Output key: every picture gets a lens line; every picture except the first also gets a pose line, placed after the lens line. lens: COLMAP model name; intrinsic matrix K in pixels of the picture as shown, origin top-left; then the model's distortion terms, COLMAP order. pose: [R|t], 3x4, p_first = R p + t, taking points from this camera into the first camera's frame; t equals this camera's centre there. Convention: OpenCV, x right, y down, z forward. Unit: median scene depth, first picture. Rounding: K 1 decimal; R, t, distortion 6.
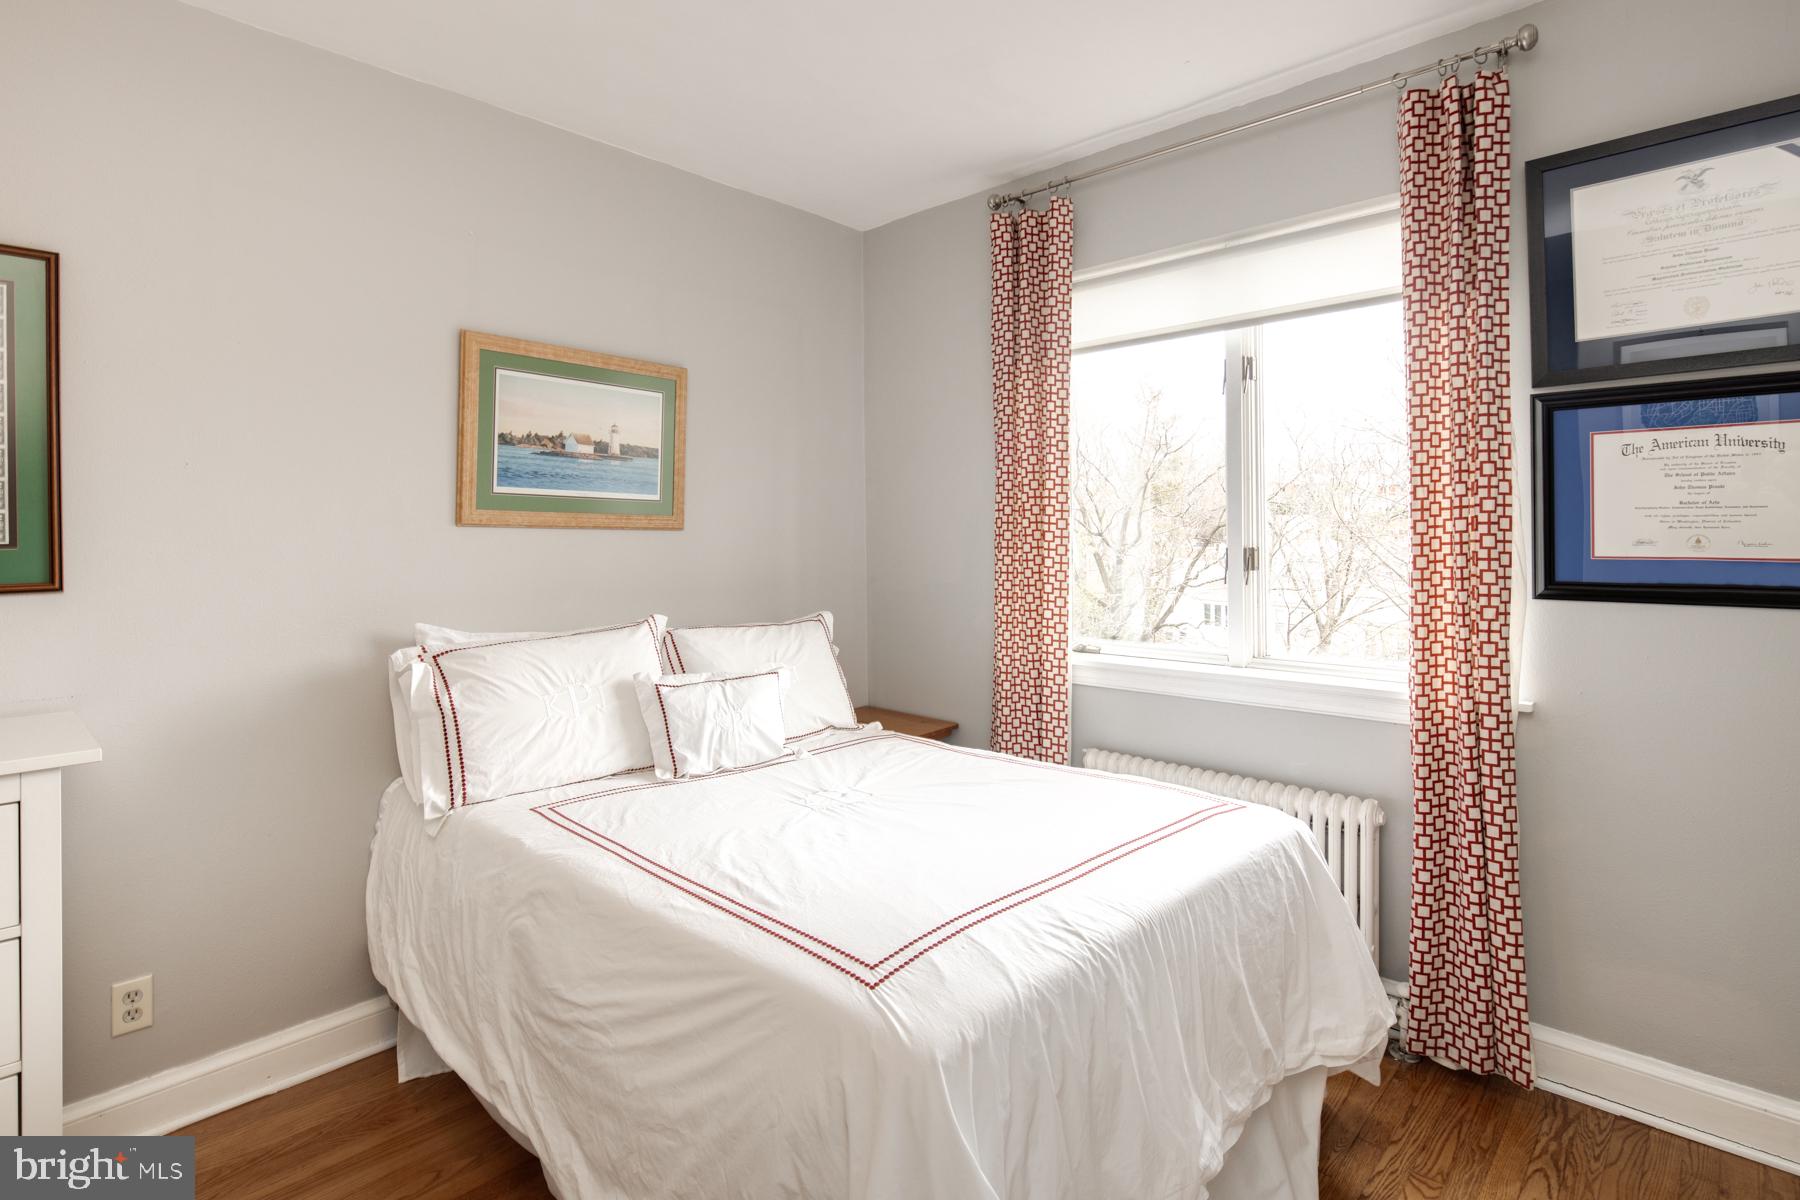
lens RADIAL K [[877.9, 0, 899.4], [0, 877.9, 538.2], [0, 0, 1]] dist [0.005797, -0.000174]
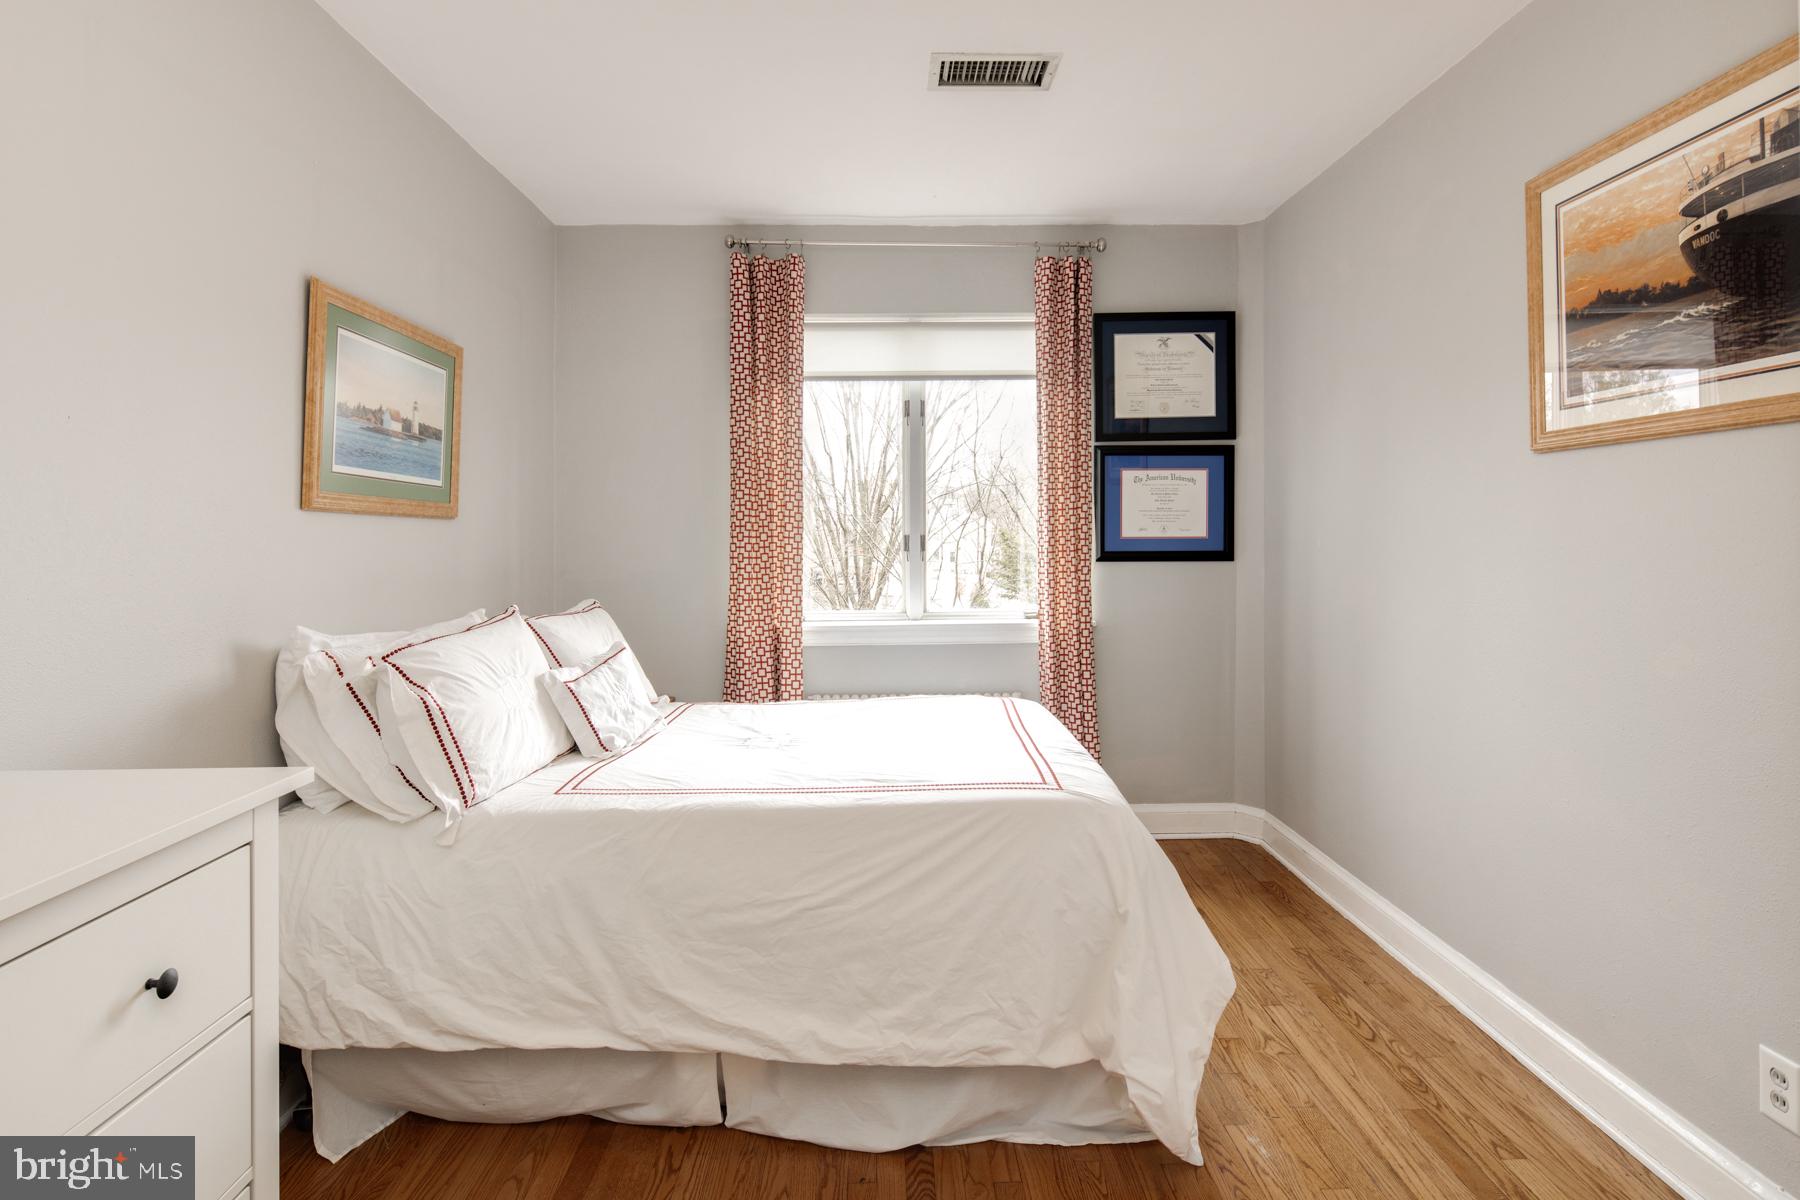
lens RADIAL K [[877.9, 0, 899.4], [0, 877.9, 538.2], [0, 0, 1]] dist [0.005797, -0.000174]
pose [[0.723026, -0.005287, 0.690801, -0.640954], [0.005094, 0.999984, 0.002322, 0.013062], [-0.690802, 0.001840, 0.723041, 0.003144]]
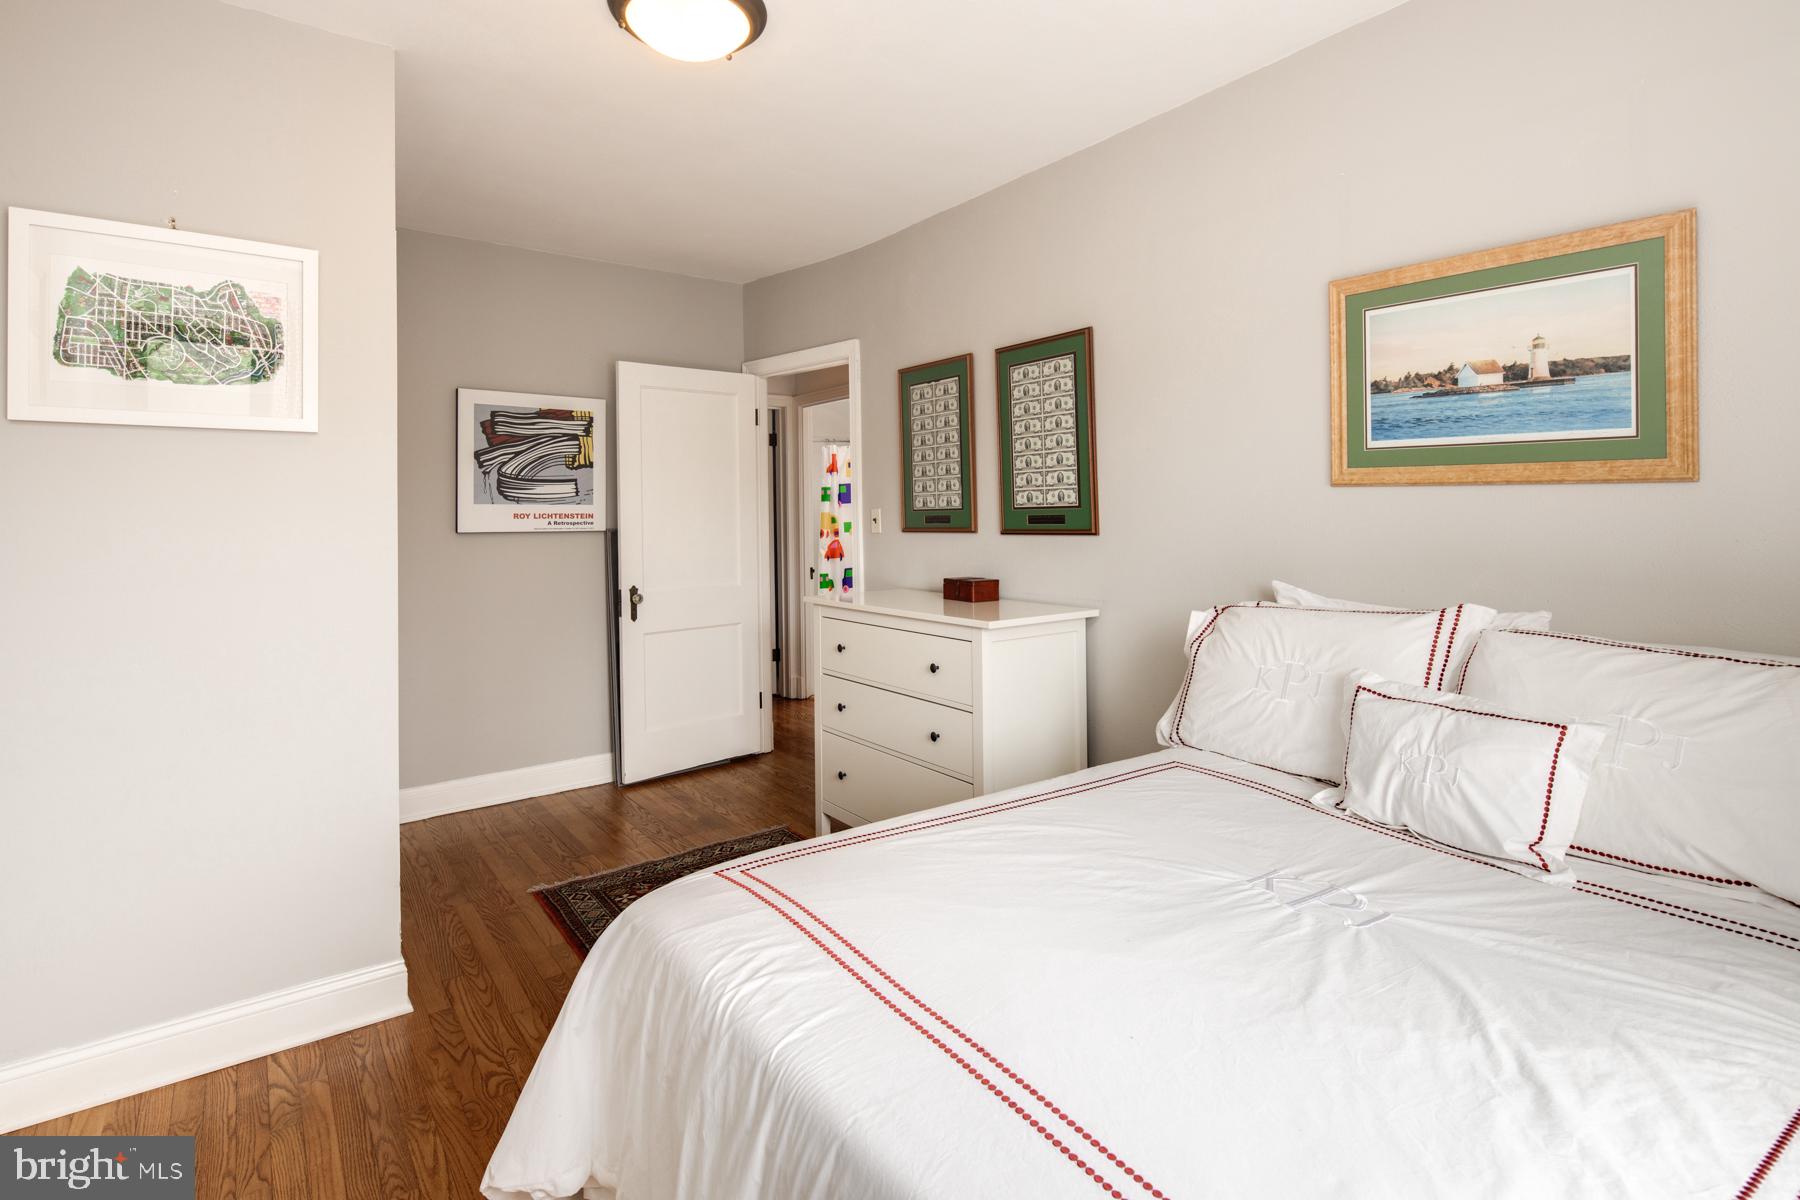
lens RADIAL K [[890.7, 0, 888.1], [0, 890.7, 497.5], [0, 0, 1]] dist [0.001825, -0.002922]
pose [[-0.192059, -0.008413, -0.981347, 0.521946], [0.008370, 0.999913, -0.010210, 0.003864], [0.981348, -0.010175, -0.191972, 0.676211]]
